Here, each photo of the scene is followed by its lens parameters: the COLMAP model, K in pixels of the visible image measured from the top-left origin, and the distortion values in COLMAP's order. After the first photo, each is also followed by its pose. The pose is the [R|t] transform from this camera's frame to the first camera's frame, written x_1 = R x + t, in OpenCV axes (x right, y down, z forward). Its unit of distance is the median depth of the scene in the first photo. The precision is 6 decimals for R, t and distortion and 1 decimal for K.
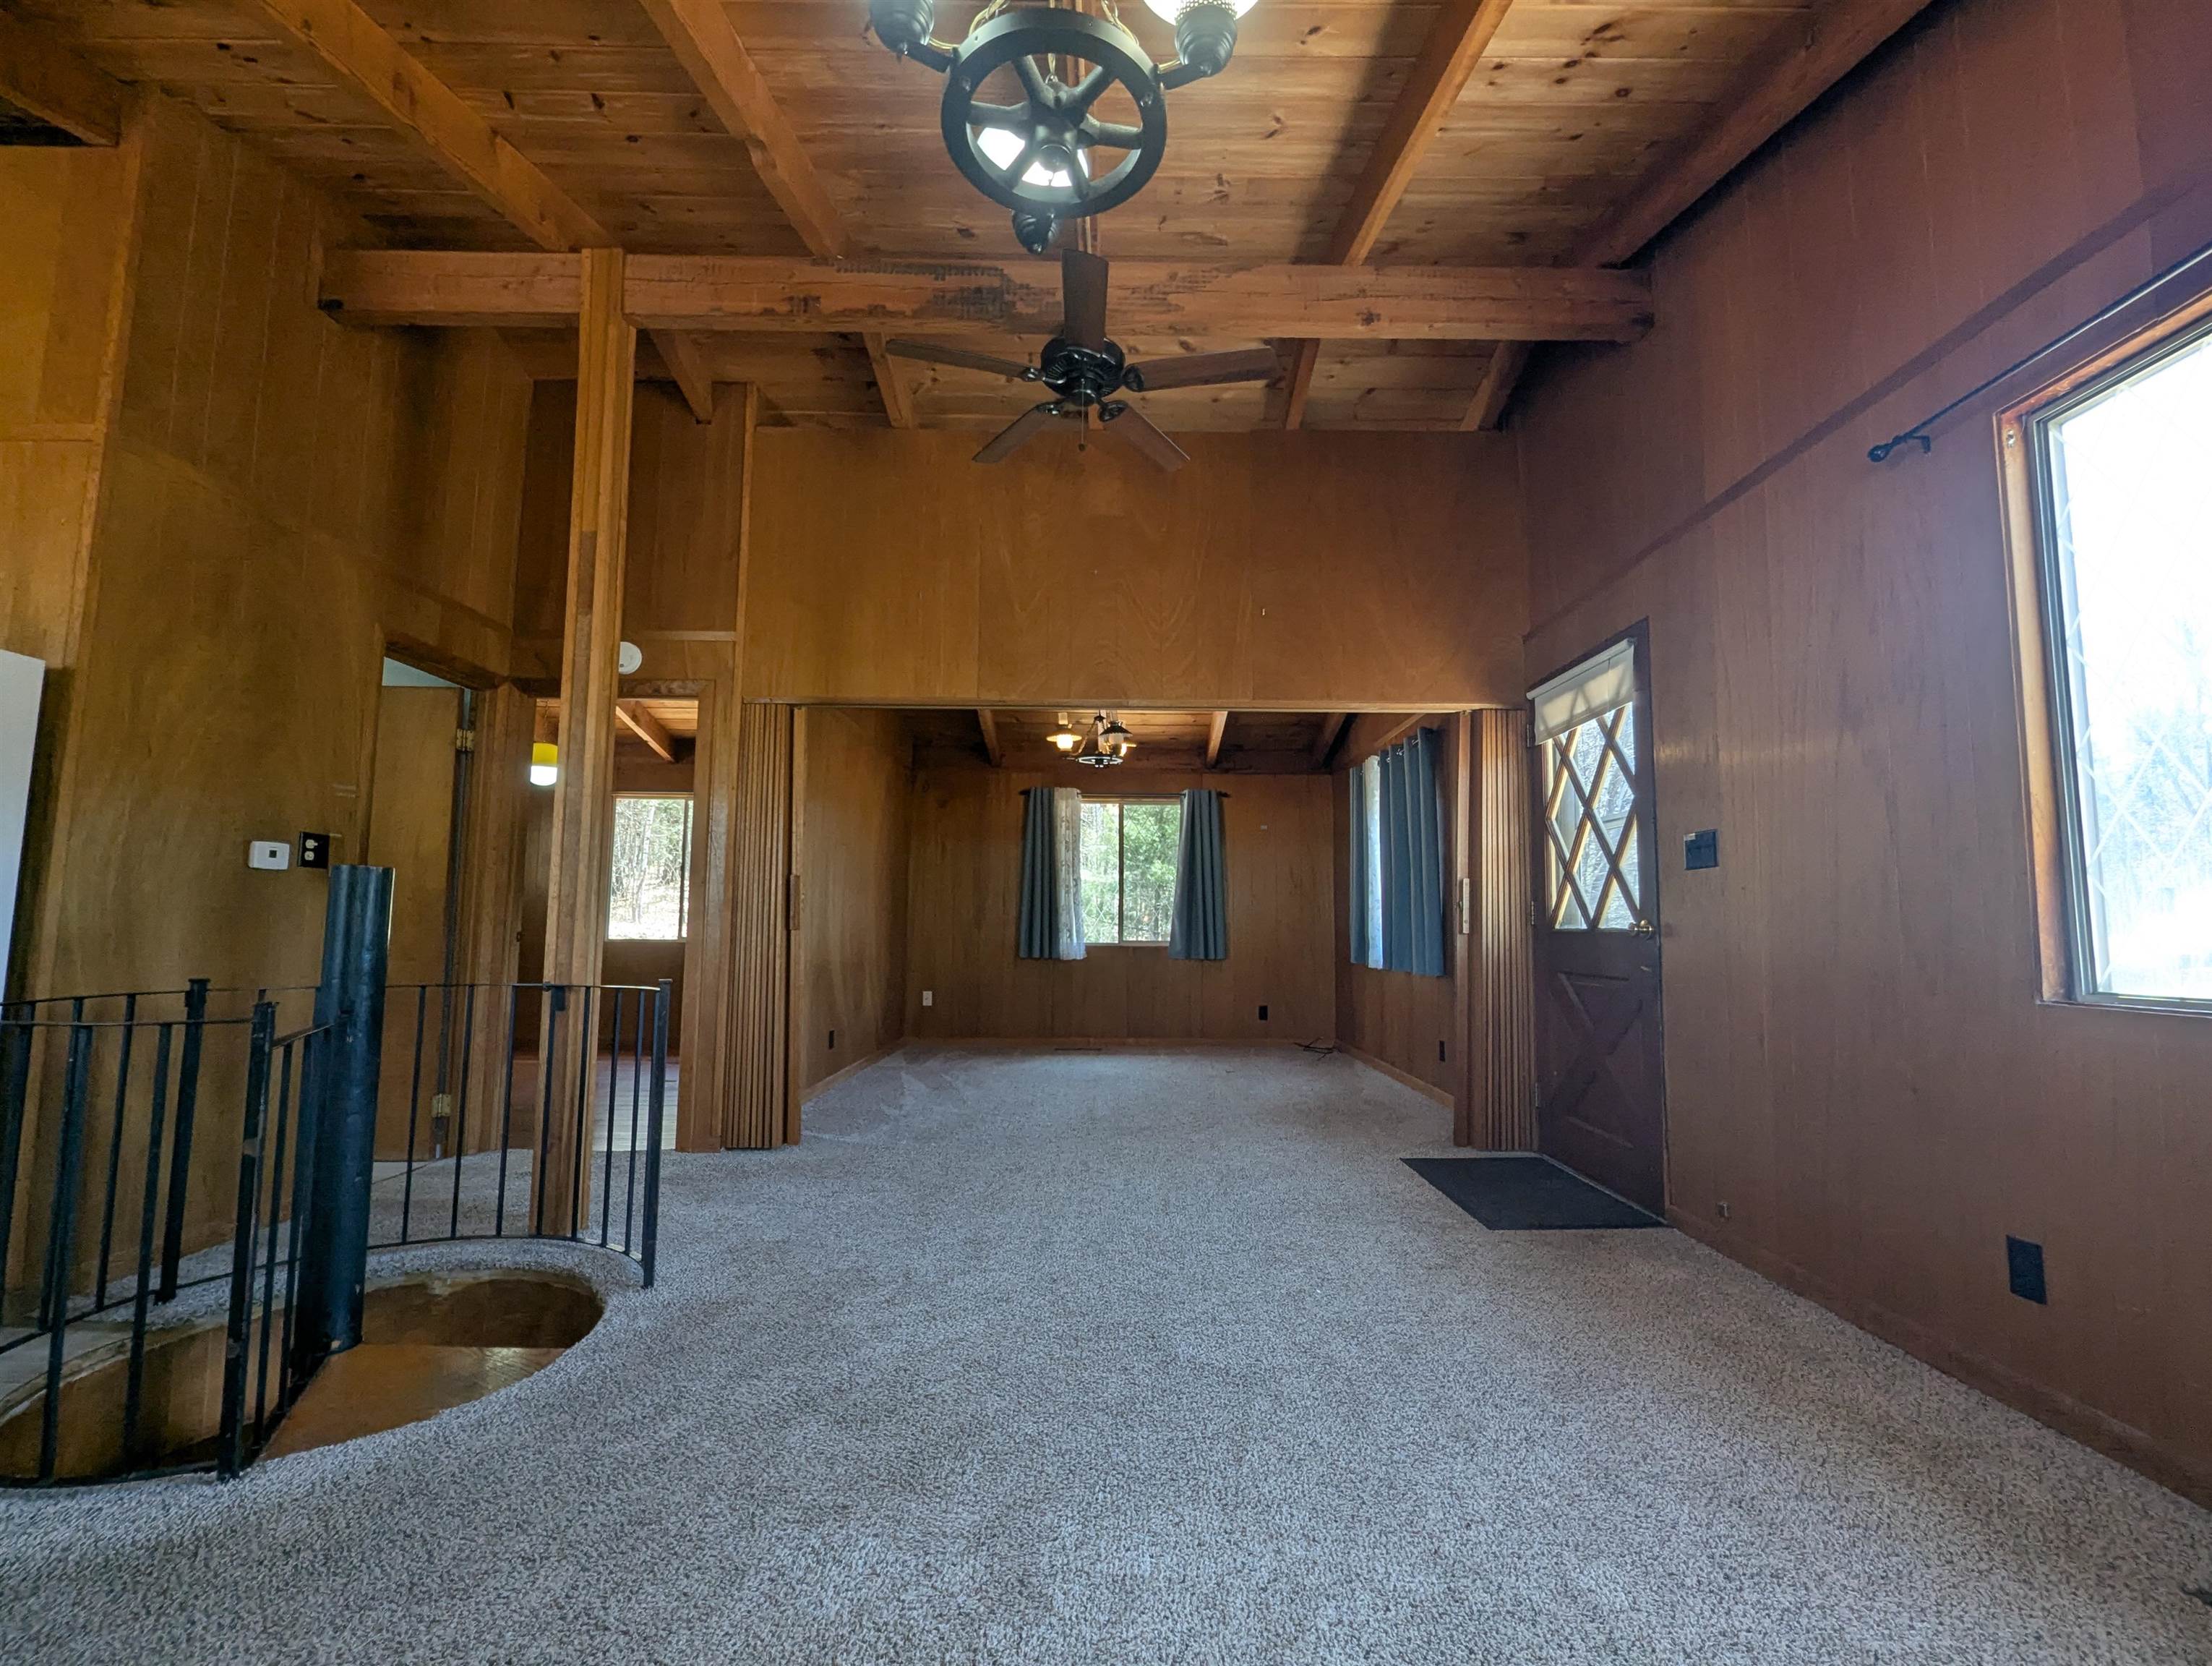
lens RADIAL K [[928.0, 0, 1108.3], [0, 928.0, 843.2], [0, 0, 1]] dist [-0.000155, -0.000697]
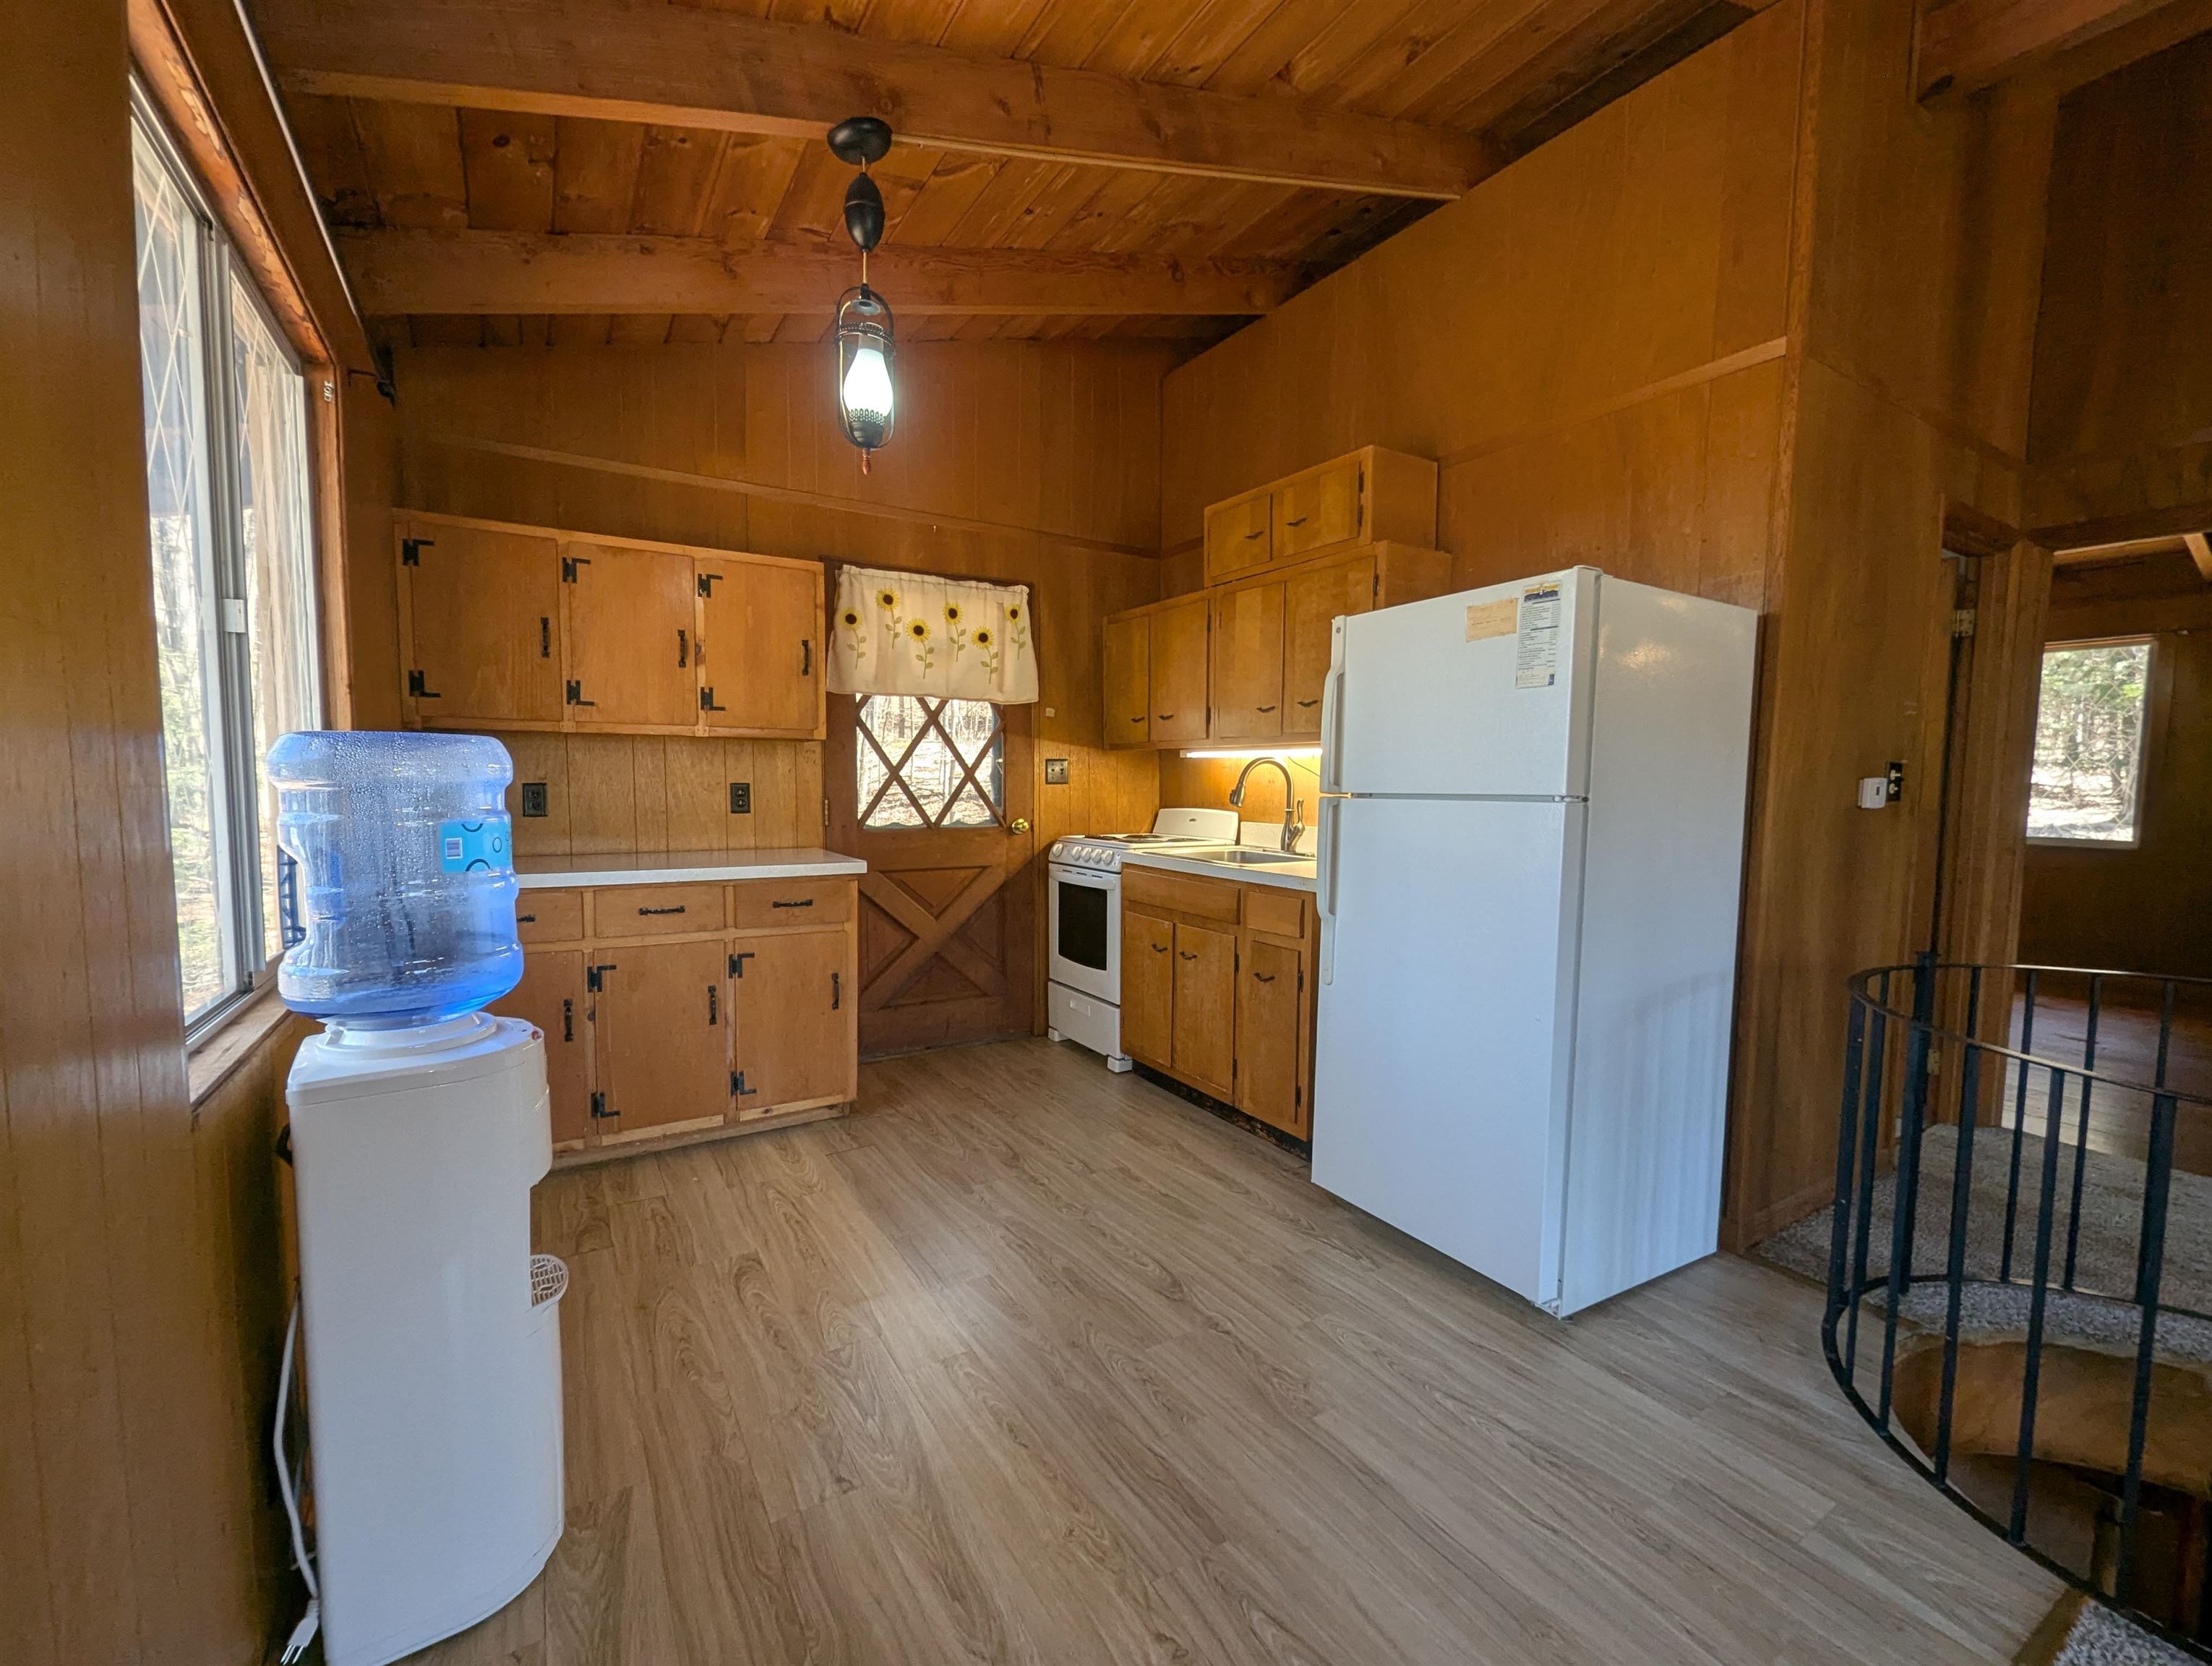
lens RADIAL K [[928.0, 0, 1103.7], [0, 928.0, 842.4], [0, 0, 1]] dist [-0.000155, -0.000697]
pose [[0.522356, 0.058436, -0.850723, -0.466475], [0.071428, 0.991145, 0.111939, -0.079197], [0.849731, -0.119237, 0.513556, -0.071209]]
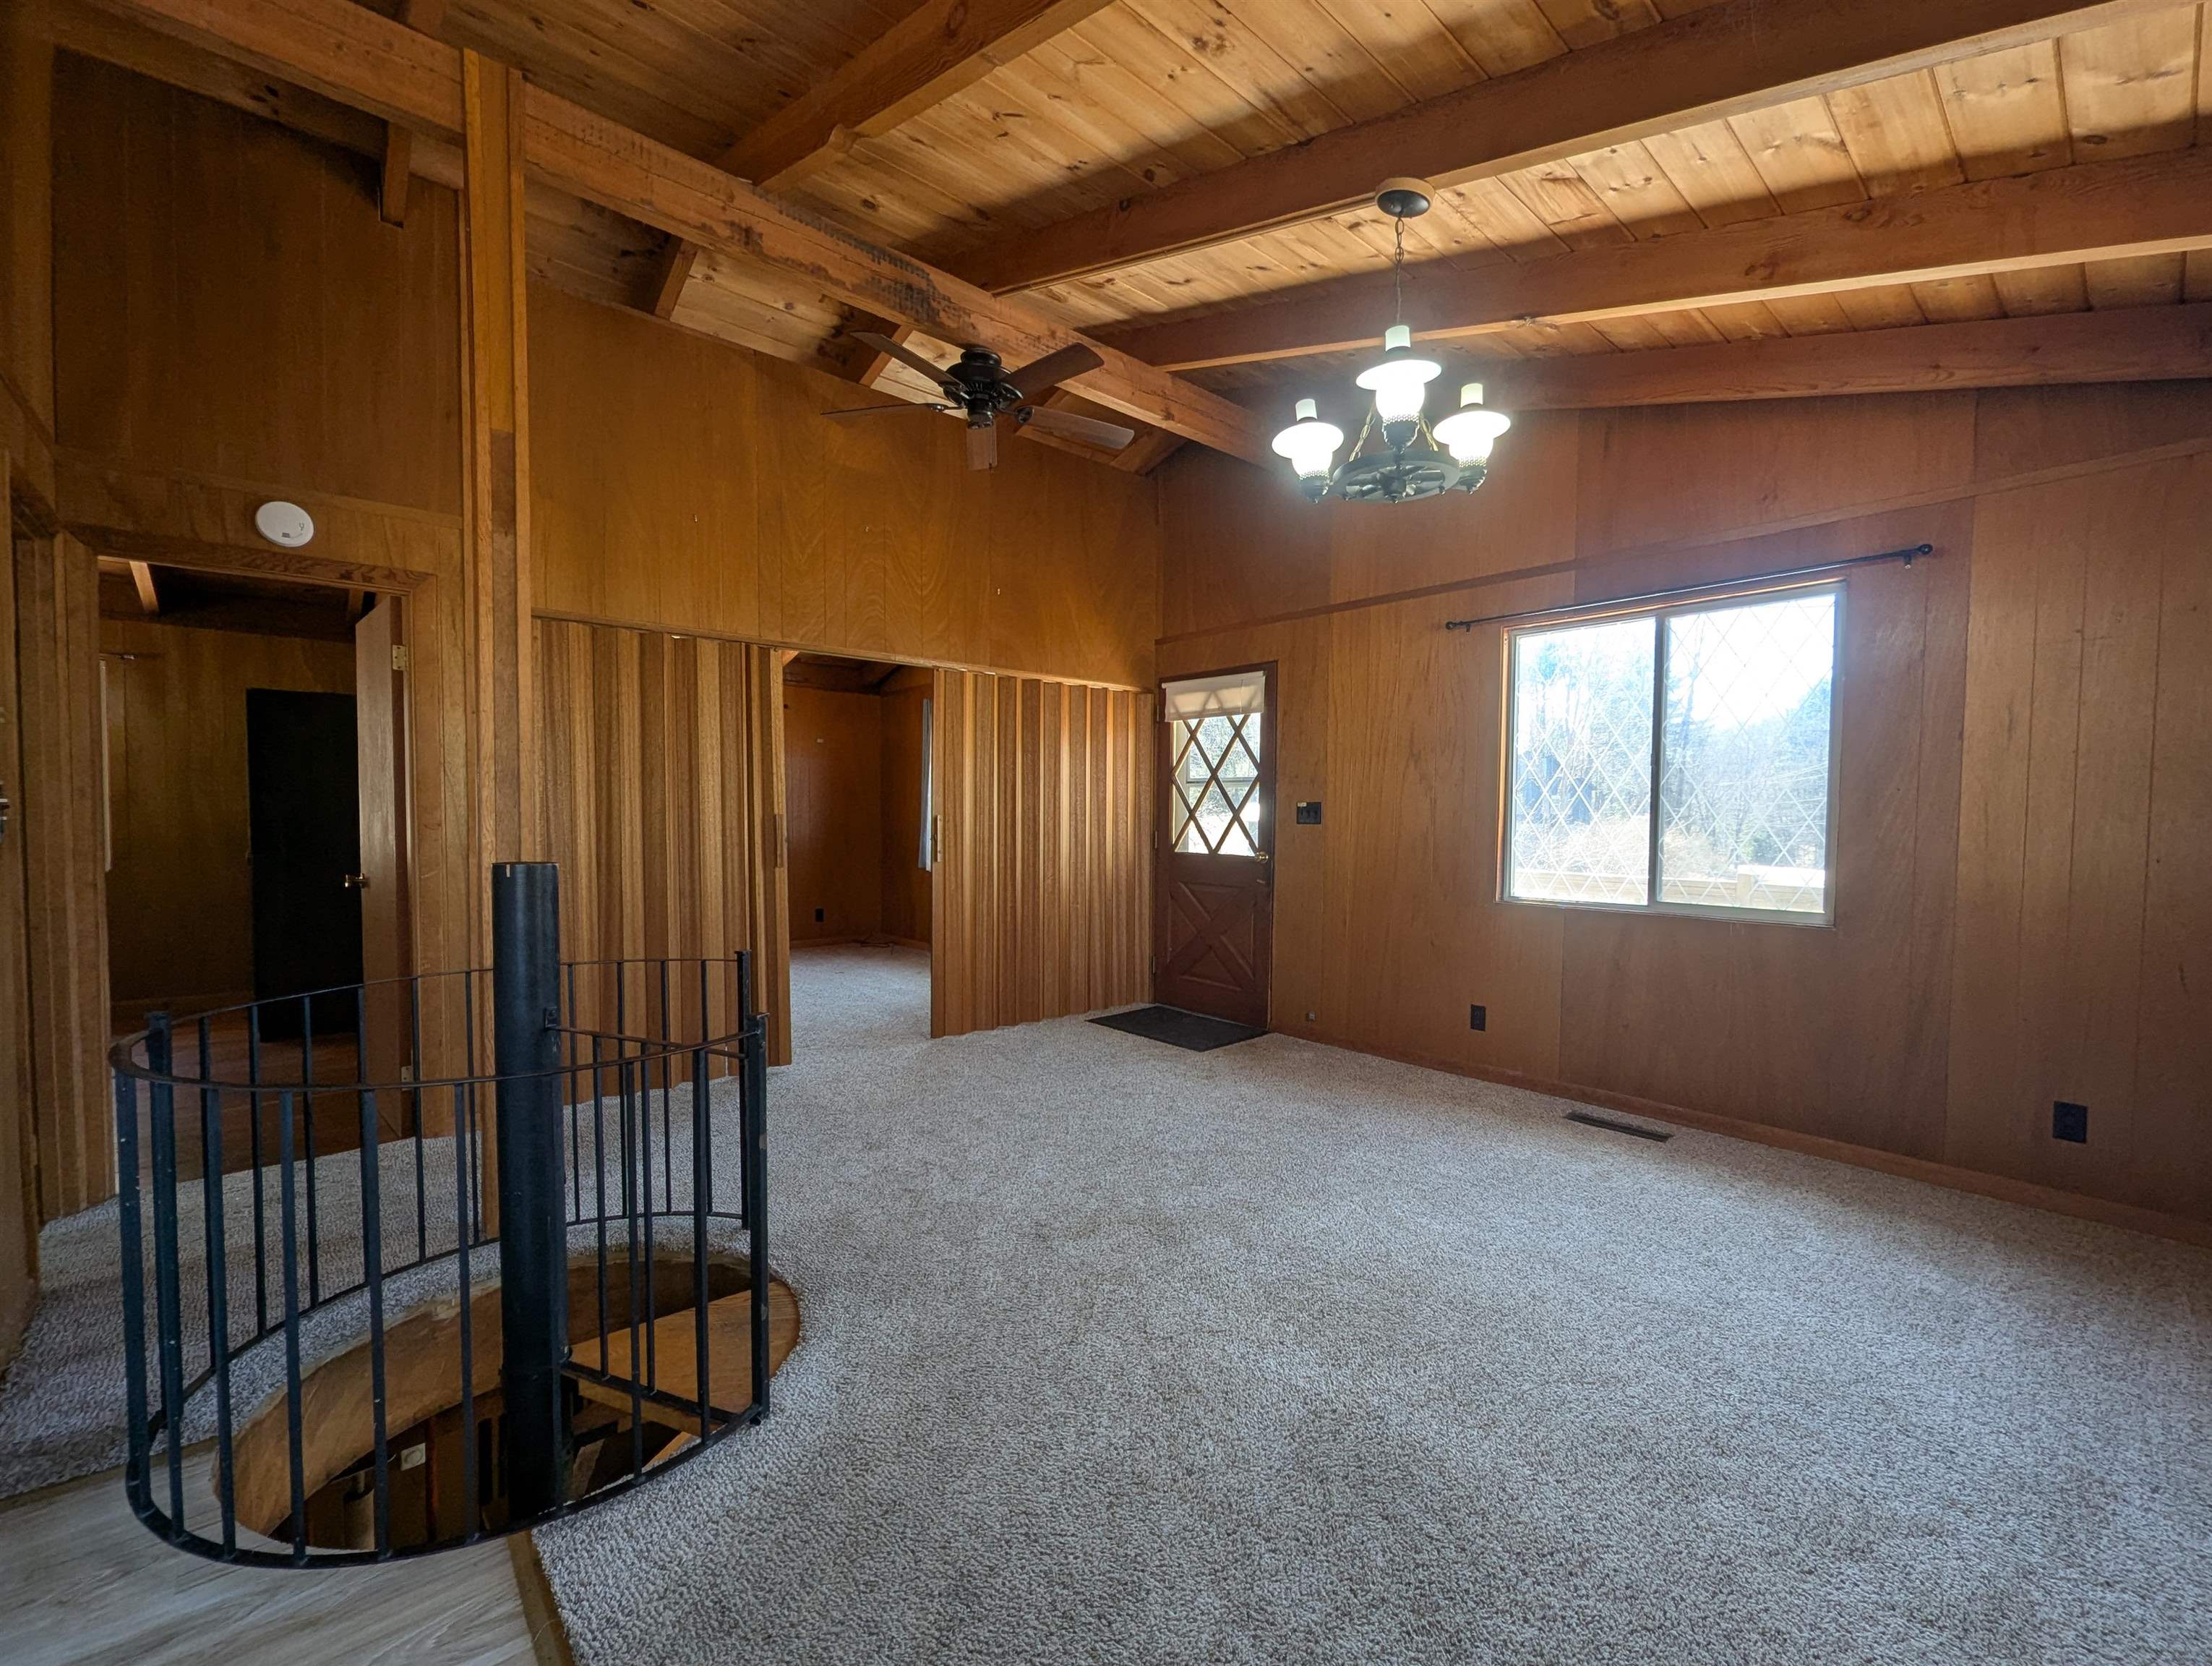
lens RADIAL K [[928.0, 0, 1129.3], [0, 928.0, 843.2], [0, 0, 1]] dist [-0.000155, -0.000697]
pose [[0.745923, -0.022525, 0.665651, -0.643321], [-0.063669, 0.992439, 0.104931, -0.082923], [-0.662982, -0.120652, 0.738849, -0.035194]]
